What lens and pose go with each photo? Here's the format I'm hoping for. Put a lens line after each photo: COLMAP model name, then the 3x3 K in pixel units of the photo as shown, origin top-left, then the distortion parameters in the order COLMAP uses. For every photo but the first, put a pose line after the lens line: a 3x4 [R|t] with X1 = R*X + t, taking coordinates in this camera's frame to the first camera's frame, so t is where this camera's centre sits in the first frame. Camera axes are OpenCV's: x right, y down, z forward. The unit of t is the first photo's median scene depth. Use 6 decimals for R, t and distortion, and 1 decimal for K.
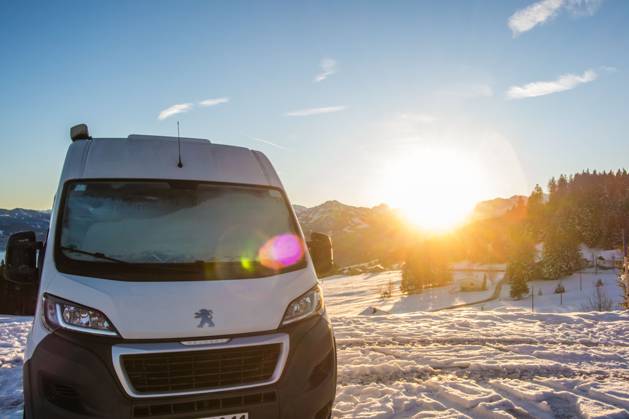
lens RADIAL K [[542.7, 0, 342.5], [0, 542.7, 227.7], [0, 0, 1]] dist [-0.006244, -0.008206]
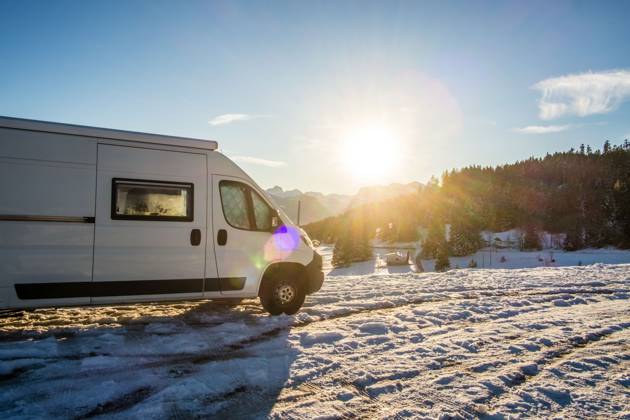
lens RADIAL K [[493.3, 0, 313.1], [0, 493.3, 208.0], [0, 0, 1]] dist [-0.012831, -0.006811]
pose [[0.987500, 0.025258, 0.155584, -0.096737], [-0.025245, 0.999679, -0.002063, -0.000700], [-0.155587, -0.001890, 0.987820, -0.027172]]
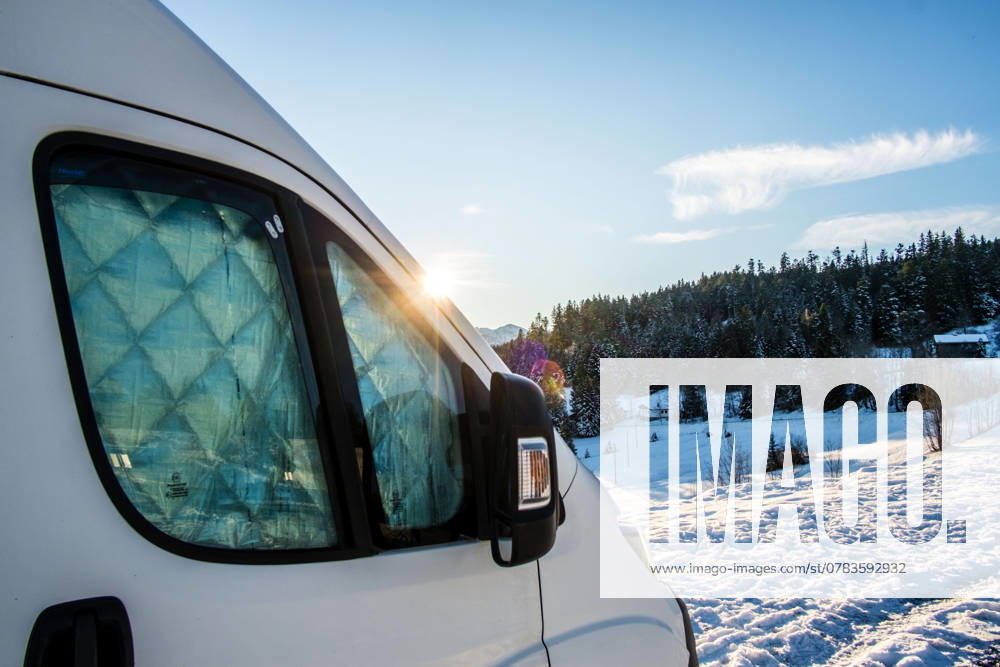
lens RADIAL K [[779.0, 0, 497.8], [0, 779.0, 329.3], [0, 0, 1]] dist [-0.015971, -0.003258]
pose [[0.941343, -0.005415, 0.337407, -0.096660], [0.025050, 0.998234, -0.053867, -0.000669], [-0.336519, 0.059159, 0.939816, -0.005516]]
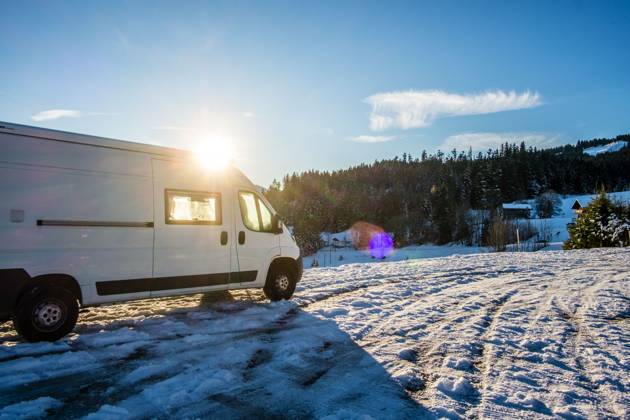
lens RADIAL K [[493.3, 0, 313.1], [0, 493.3, 208.0], [0, 0, 1]] dist [-0.012831, -0.006811]
pose [[0.888210, 0.019906, 0.459006, -0.107735], [-0.014618, 0.999780, -0.015072, -0.000570], [-0.459205, 0.006677, 0.888305, -0.030645]]
